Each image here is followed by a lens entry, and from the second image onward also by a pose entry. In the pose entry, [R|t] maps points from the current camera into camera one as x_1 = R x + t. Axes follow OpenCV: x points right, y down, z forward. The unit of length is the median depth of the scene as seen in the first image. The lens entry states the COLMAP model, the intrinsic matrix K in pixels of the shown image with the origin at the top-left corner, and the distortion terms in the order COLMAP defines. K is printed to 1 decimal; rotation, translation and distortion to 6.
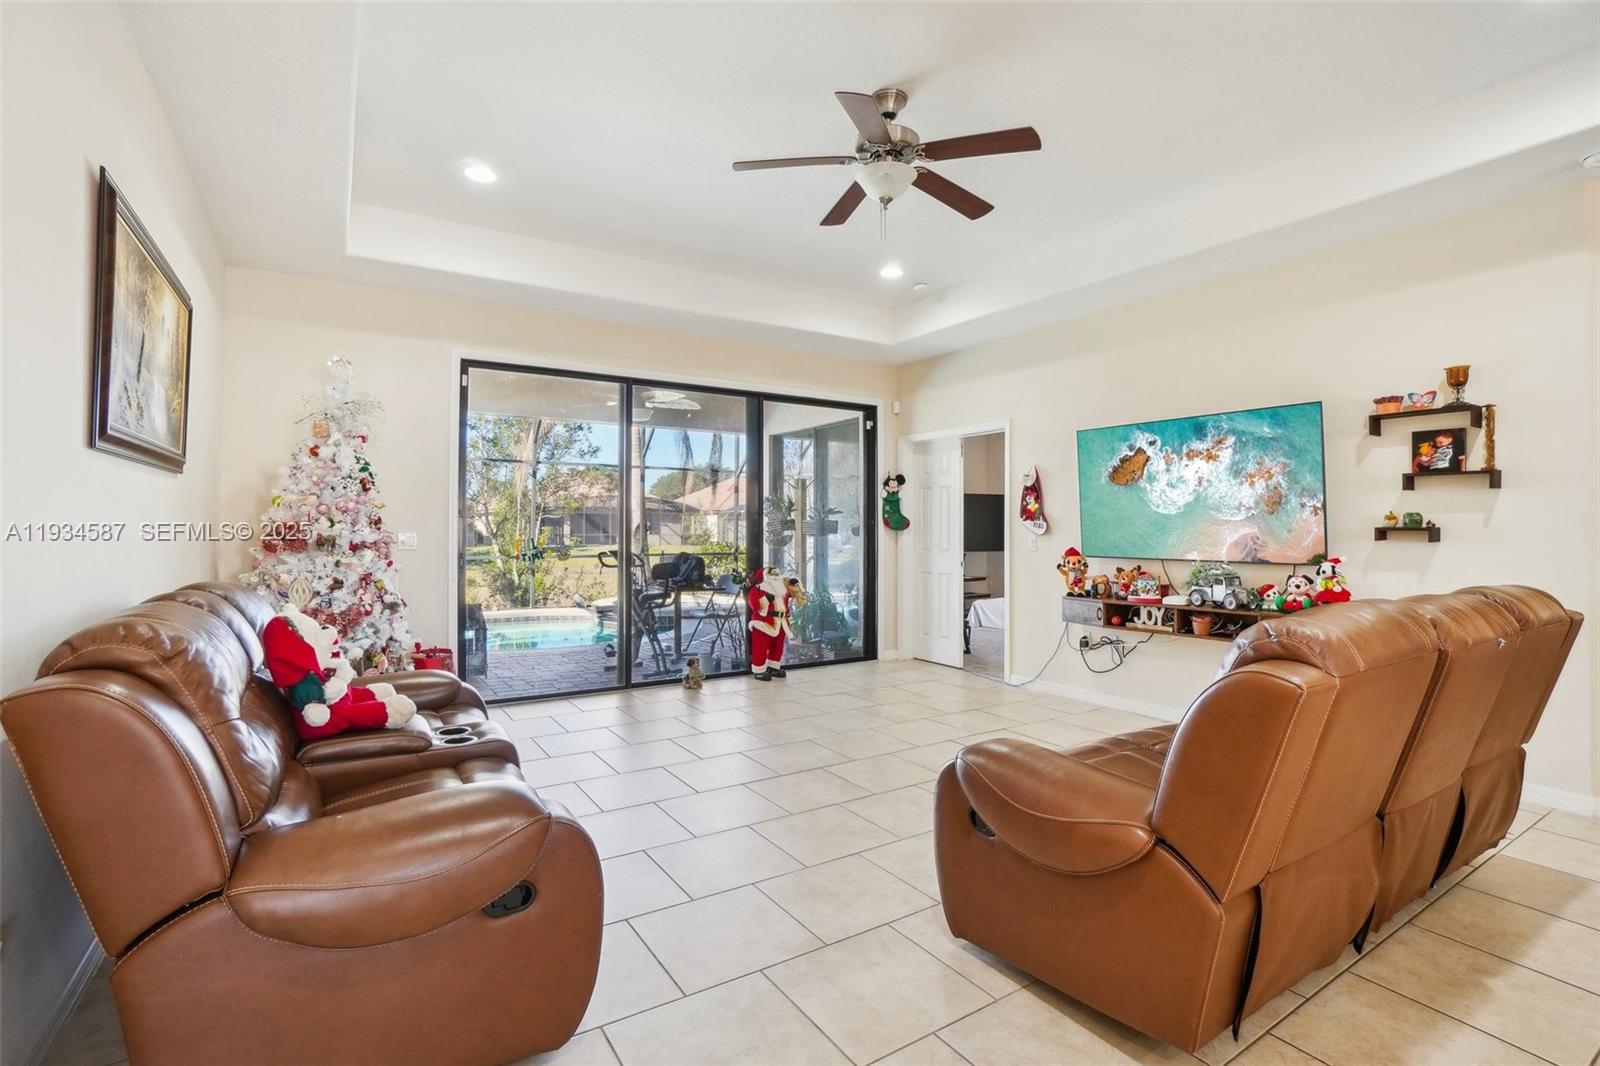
lens RADIAL K [[709.0, 0, 800.0], [0, 709.0, 533.0], [0, 0, 1]] dist [0.000018, -0.000028]
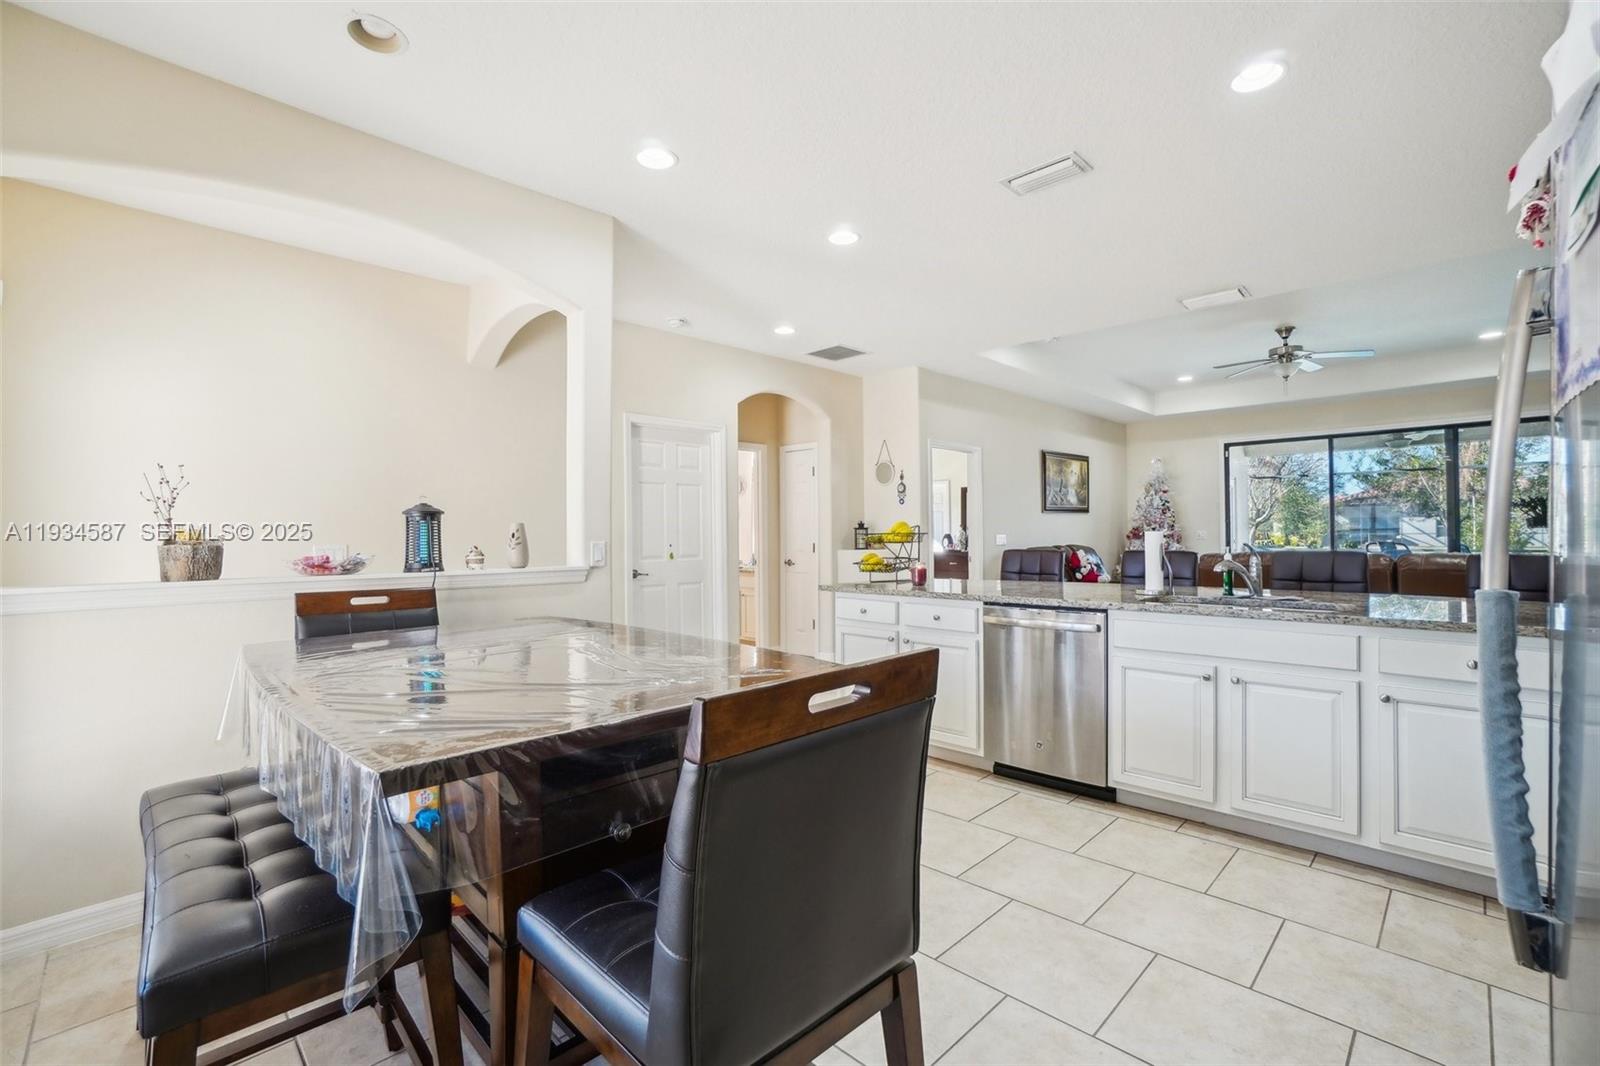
lens RADIAL K [[709.0, 0, 800.0], [0, 709.0, 533.0], [0, 0, 1]] dist [0.000018, -0.000028]
pose [[0.217929, -0.008353, -0.975929, 1.423095], [-0.000379, 0.999963, -0.008643, 0.024218], [0.975964, 0.002253, 0.217918, -0.693984]]
